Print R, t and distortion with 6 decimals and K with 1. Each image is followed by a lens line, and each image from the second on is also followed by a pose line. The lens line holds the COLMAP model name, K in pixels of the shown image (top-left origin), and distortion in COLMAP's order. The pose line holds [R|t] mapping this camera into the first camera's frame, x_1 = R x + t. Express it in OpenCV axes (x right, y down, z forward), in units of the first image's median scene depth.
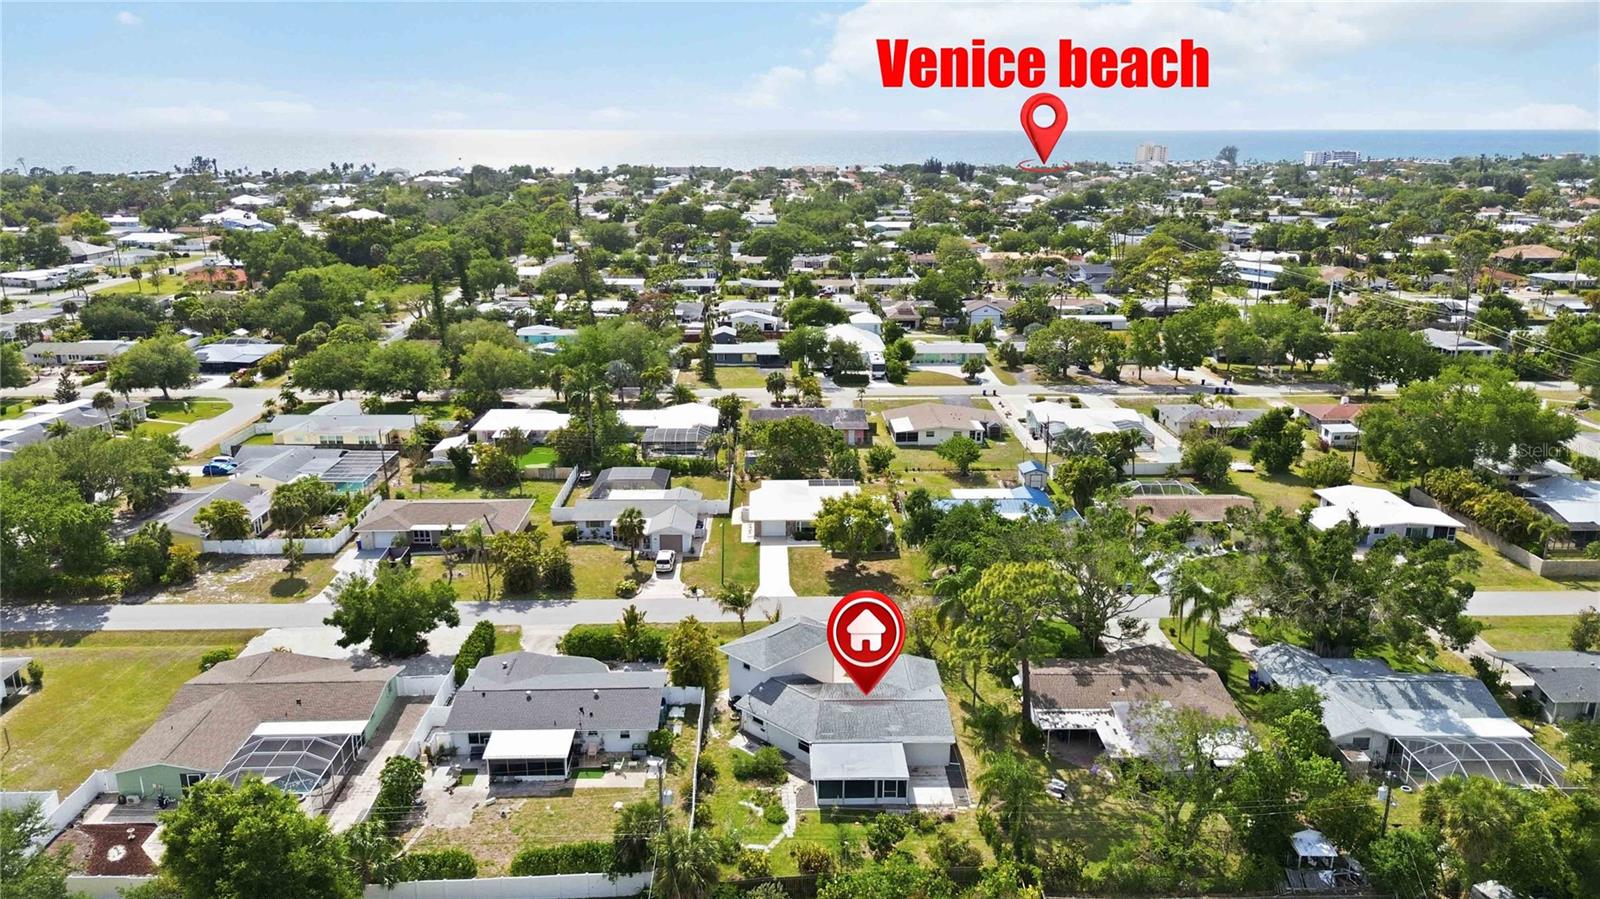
lens RADIAL K [[1165.5, 0, 800.0], [0, 1165.5, 449.5], [0, 0, 1]] dist [0.102423, -0.135911]
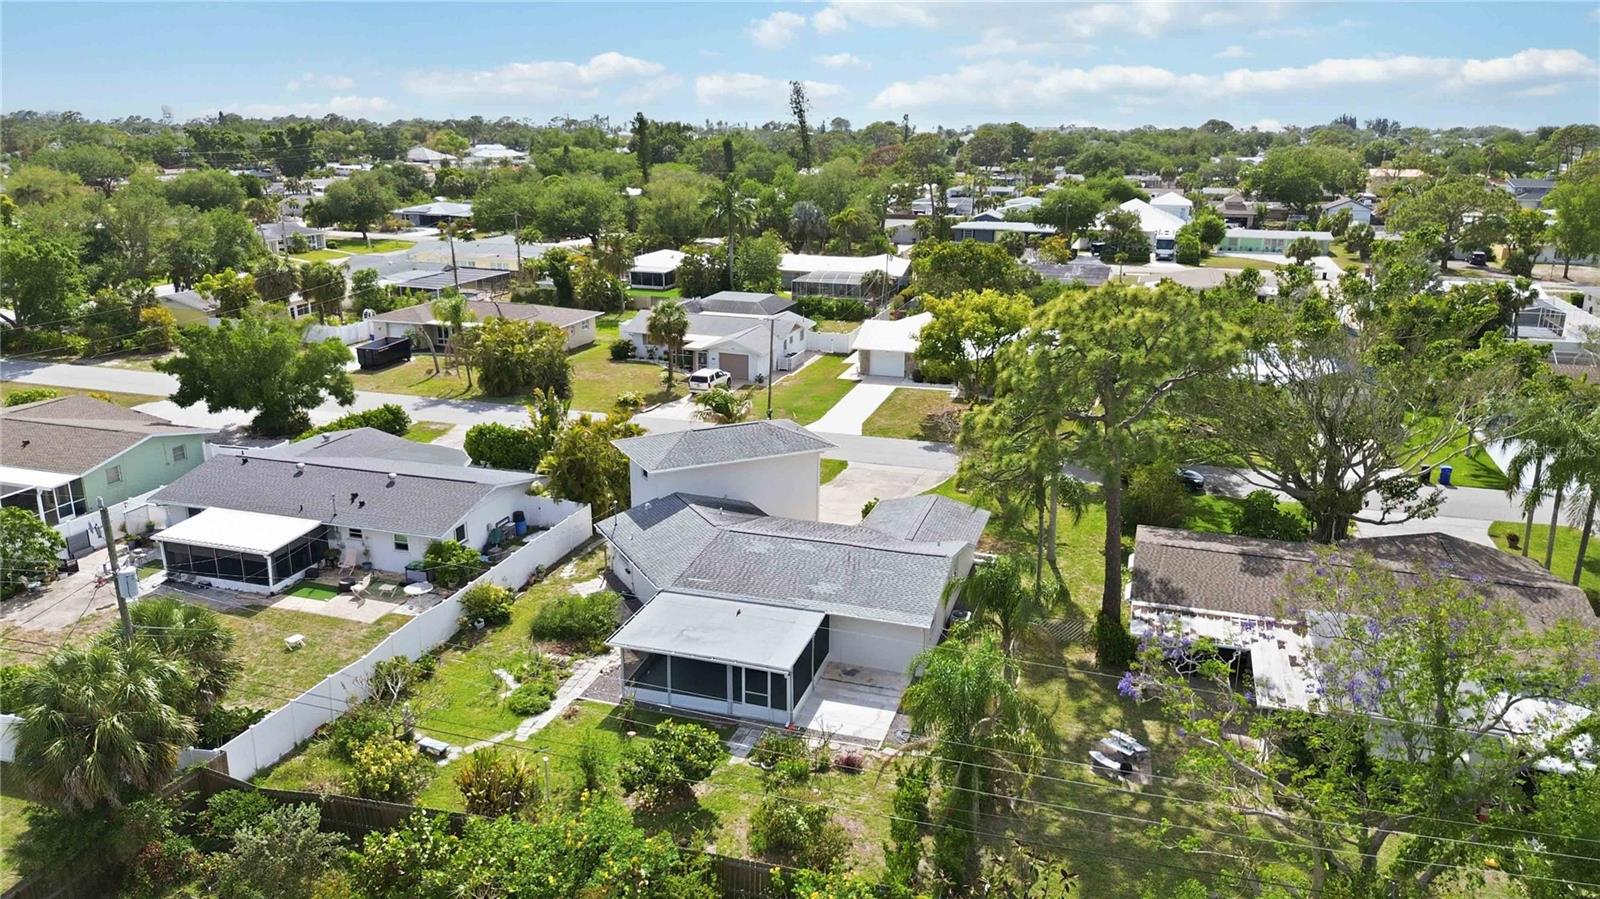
lens RADIAL K [[1165.5, 0, 800.0], [0, 1165.5, 449.5], [0, 0, 1]] dist [0.102423, -0.135911]
pose [[0.946721, 0.098335, -0.306676, 0.224521], [-0.096984, 0.995091, 0.019679, 0.171174], [0.307106, 0.011113, 0.951610, 0.517620]]
